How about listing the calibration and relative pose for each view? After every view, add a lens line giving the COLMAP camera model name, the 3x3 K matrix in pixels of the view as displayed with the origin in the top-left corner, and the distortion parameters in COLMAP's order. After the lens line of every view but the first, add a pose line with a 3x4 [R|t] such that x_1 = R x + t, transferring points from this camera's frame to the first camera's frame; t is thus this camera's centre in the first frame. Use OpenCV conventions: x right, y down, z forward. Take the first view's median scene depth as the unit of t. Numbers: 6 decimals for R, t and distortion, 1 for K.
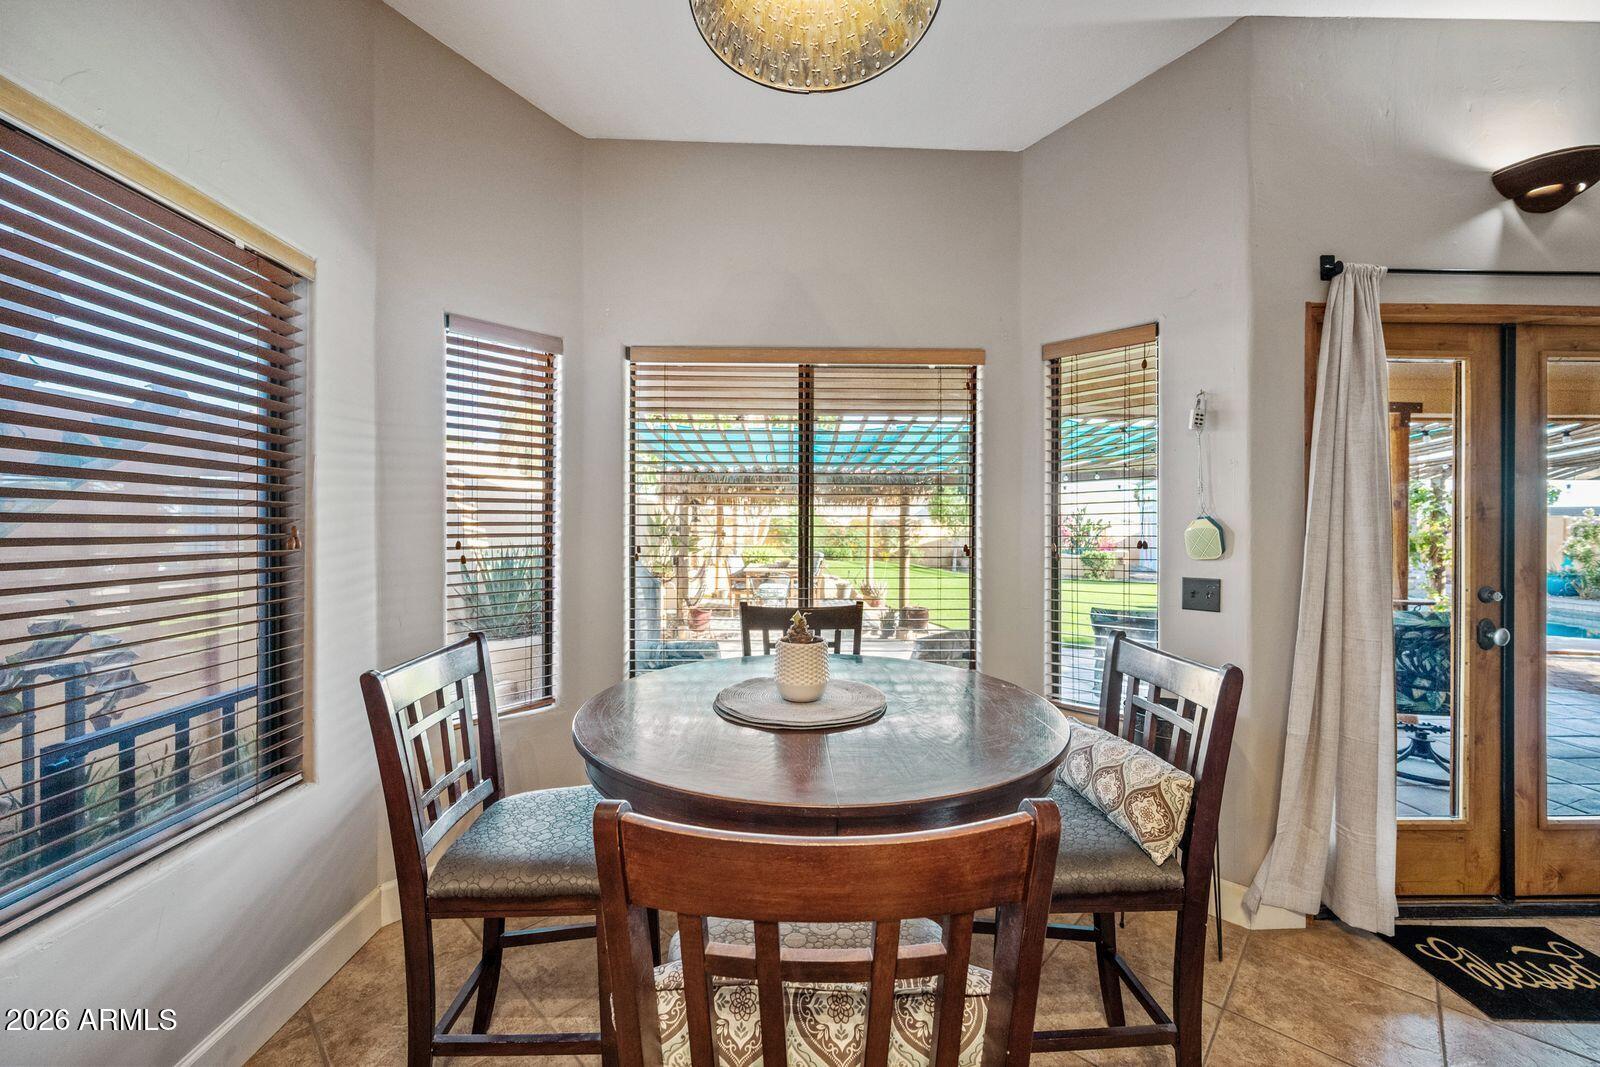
lens RADIAL K [[631.4, 0, 807.3], [0, 631.4, 531.5], [0, 0, 1]] dist [-0.002577, 0.000833]
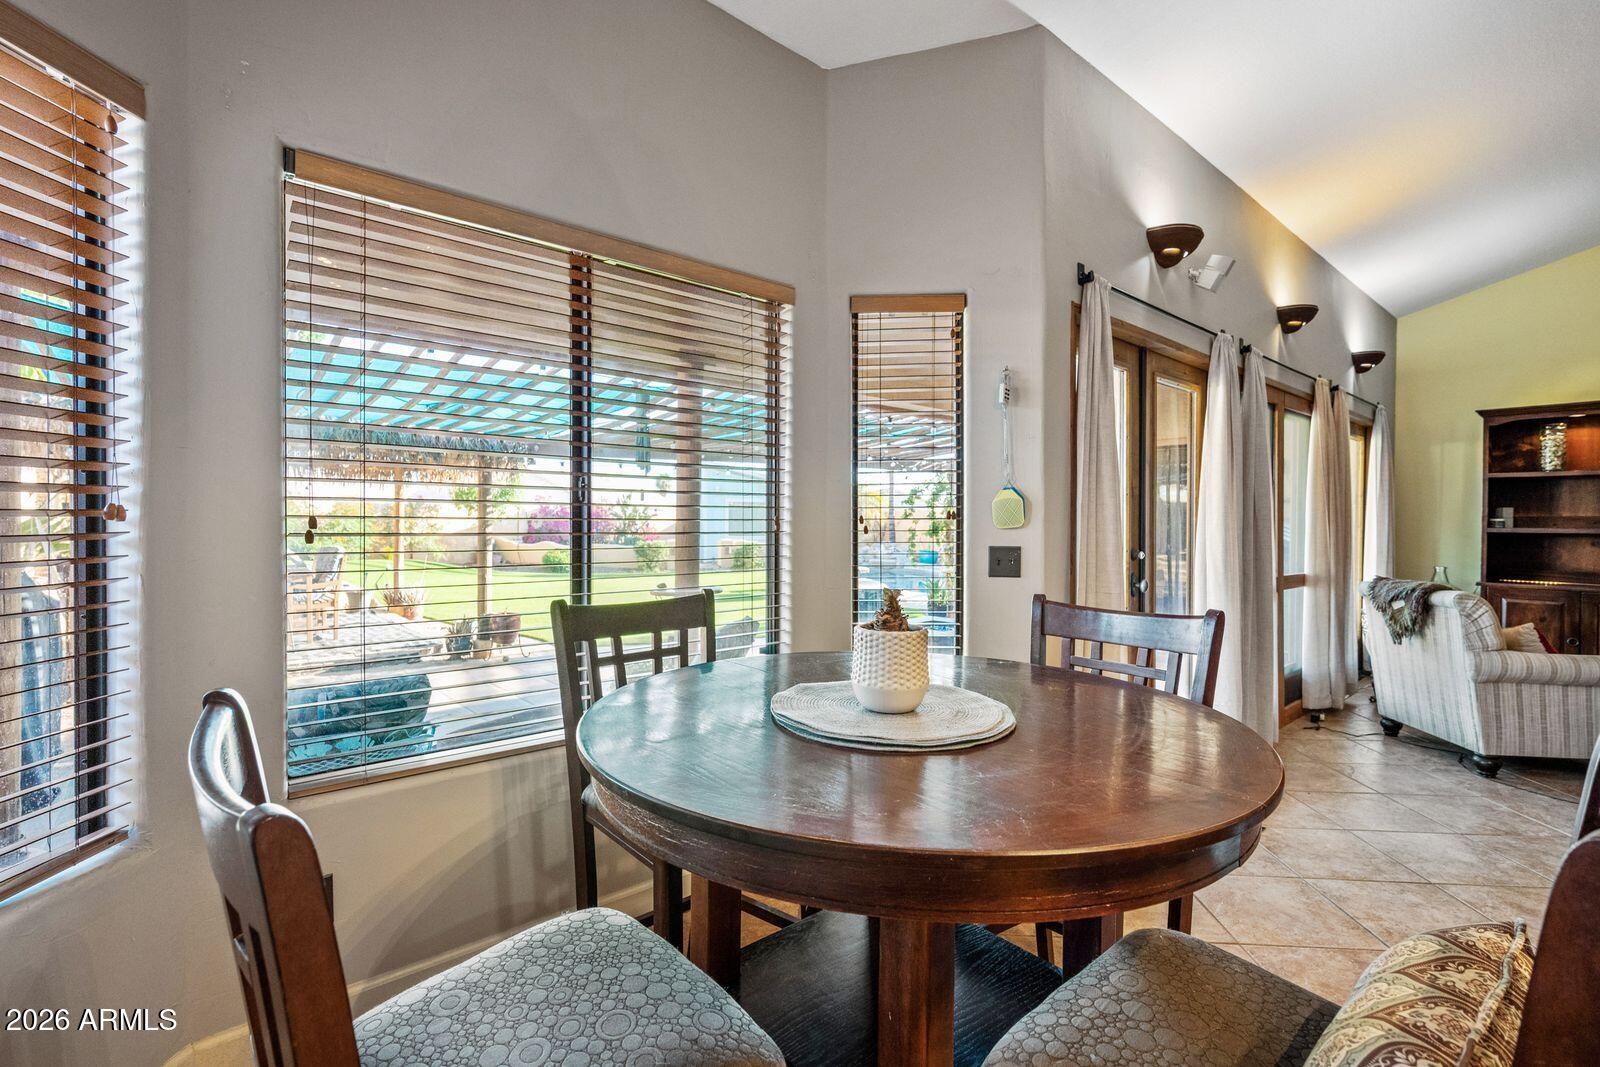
lens RADIAL K [[724.0, 0, 805.1], [0, 724.0, 530.1], [0, 0, 1]] dist [-0.000559, 0.000613]
pose [[0.772858, -0.007363, 0.634536, -0.375201], [0.000841, 0.999944, 0.010579, 0.032918], [-0.634578, -0.007643, 0.772821, 0.263927]]
